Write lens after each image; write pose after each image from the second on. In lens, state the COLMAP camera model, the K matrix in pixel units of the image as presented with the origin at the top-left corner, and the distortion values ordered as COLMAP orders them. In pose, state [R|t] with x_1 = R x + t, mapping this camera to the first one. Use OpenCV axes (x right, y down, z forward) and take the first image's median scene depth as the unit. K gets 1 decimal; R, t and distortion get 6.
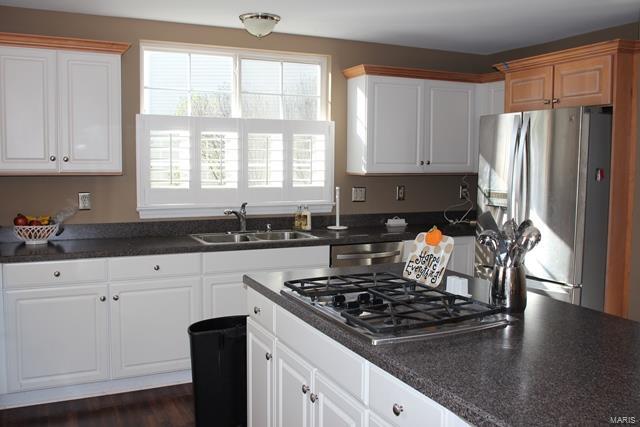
lens RADIAL K [[593.0, 0, 320.0], [0, 593.0, 213.5], [0, 0, 1]] dist [-0.087948, 0.100024]
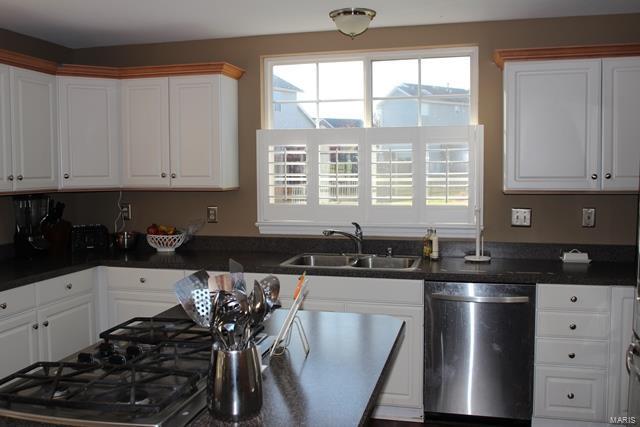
lens RADIAL K [[593.0, 0, 320.0], [0, 593.0, 213.5], [0, 0, 1]] dist [-0.087948, 0.100024]
pose [[0.770980, 0.030789, -0.636115, 0.411375], [-0.046696, 0.998875, -0.008249, -0.022018], [0.635145, 0.036064, 0.771550, 0.283004]]
